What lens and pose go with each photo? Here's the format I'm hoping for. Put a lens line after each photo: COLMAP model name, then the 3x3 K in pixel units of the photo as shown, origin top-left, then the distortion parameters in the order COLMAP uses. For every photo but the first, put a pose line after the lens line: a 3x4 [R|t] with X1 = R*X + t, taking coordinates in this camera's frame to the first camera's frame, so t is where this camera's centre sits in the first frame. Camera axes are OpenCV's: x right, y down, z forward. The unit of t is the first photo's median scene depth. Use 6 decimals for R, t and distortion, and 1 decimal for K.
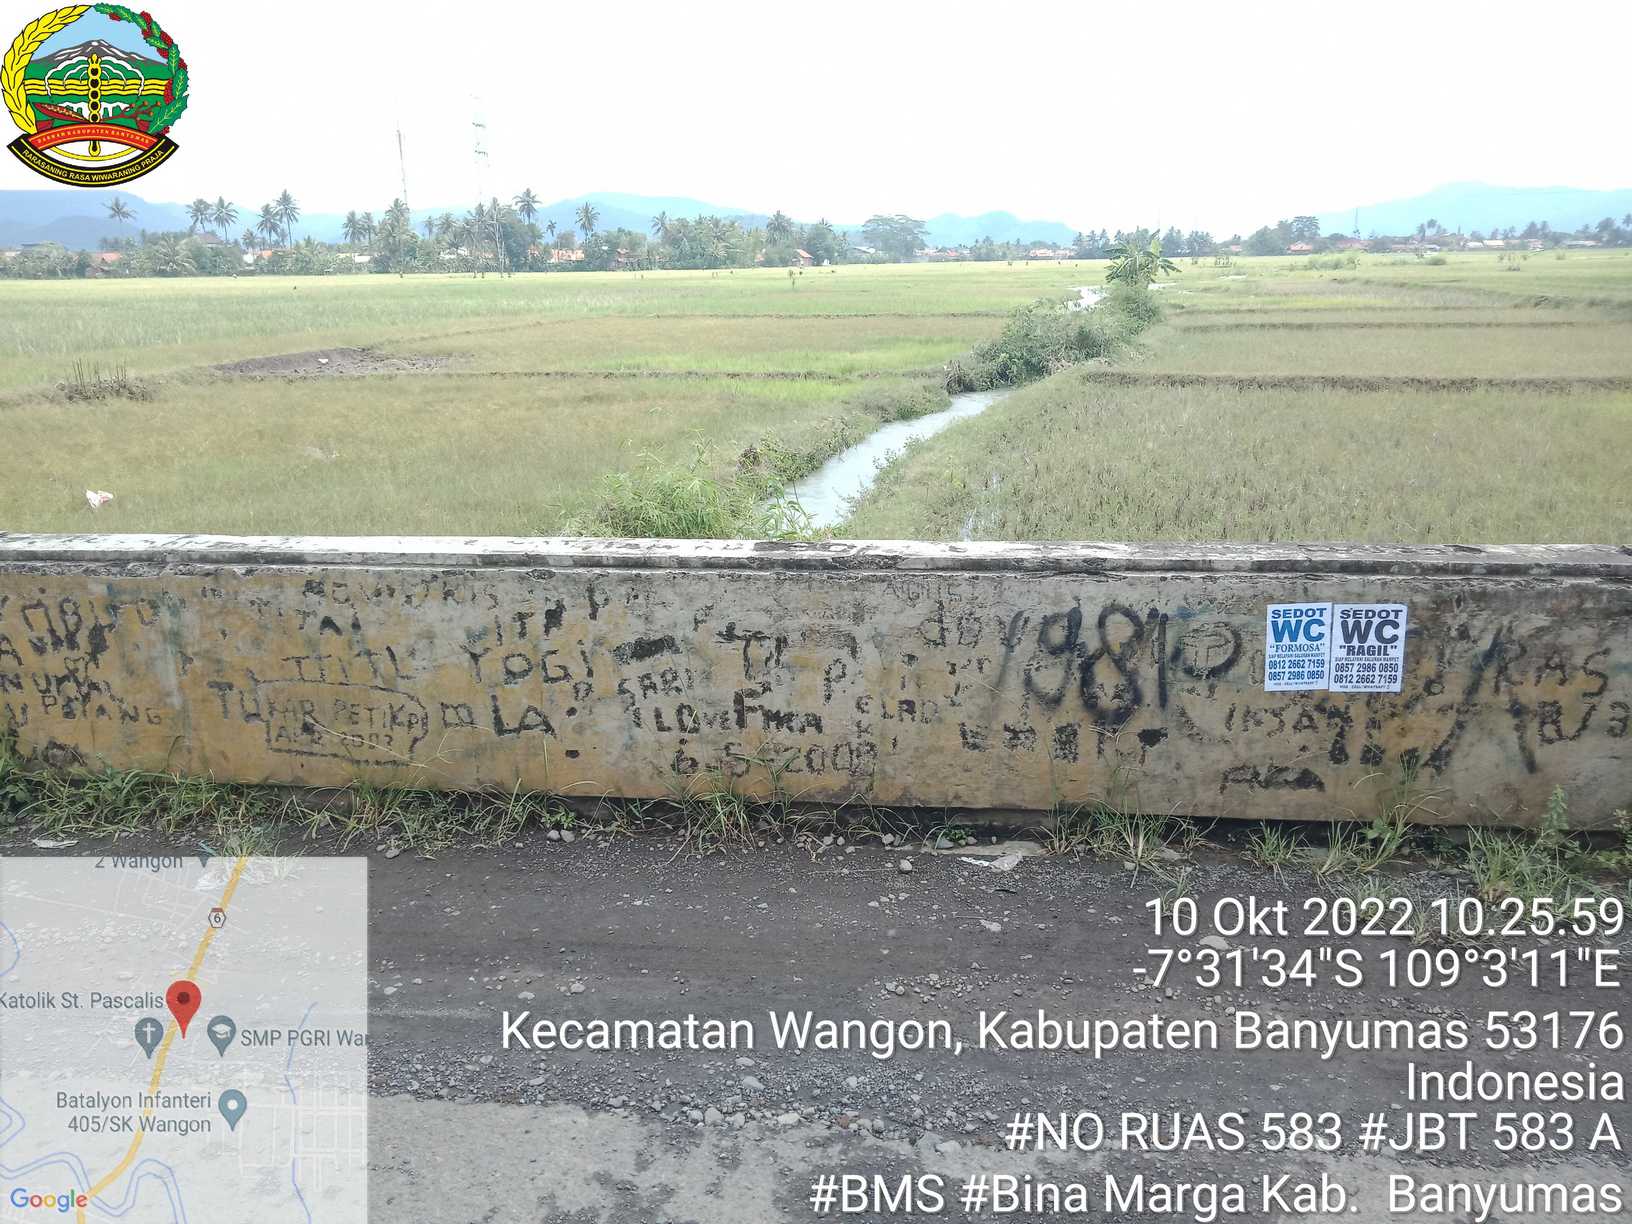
lens RADIAL K [[1210.2, 0, 816.0], [0, 1210.2, 612.0], [0, 0, 1]] dist [0.028997, -0.027443]
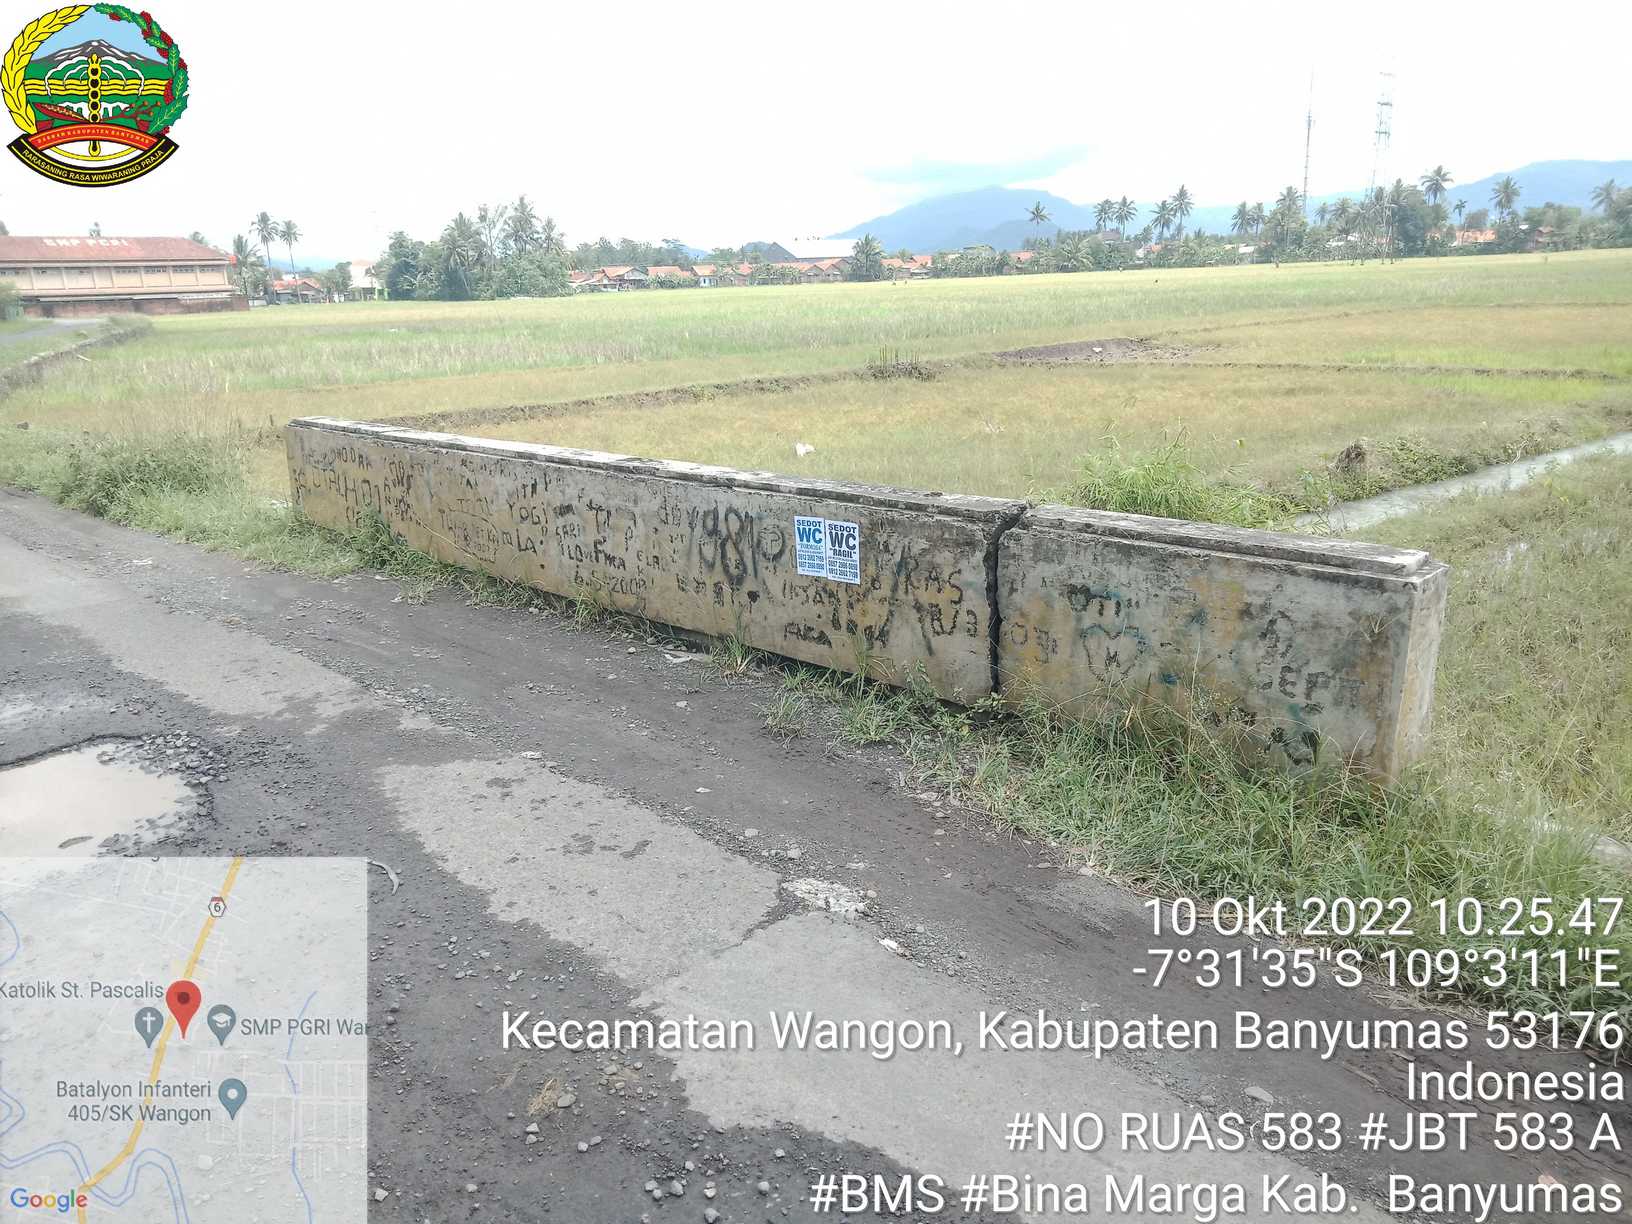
lens RADIAL K [[1210.2, 0, 816.0], [0, 1210.2, 612.0], [0, 0, 1]] dist [0.028997, -0.027443]
pose [[0.778355, 0.151445, -0.609285, 1.310260], [-0.146676, 0.987479, 0.058073, 0.020798], [0.610451, 0.044166, 0.790822, -0.185706]]
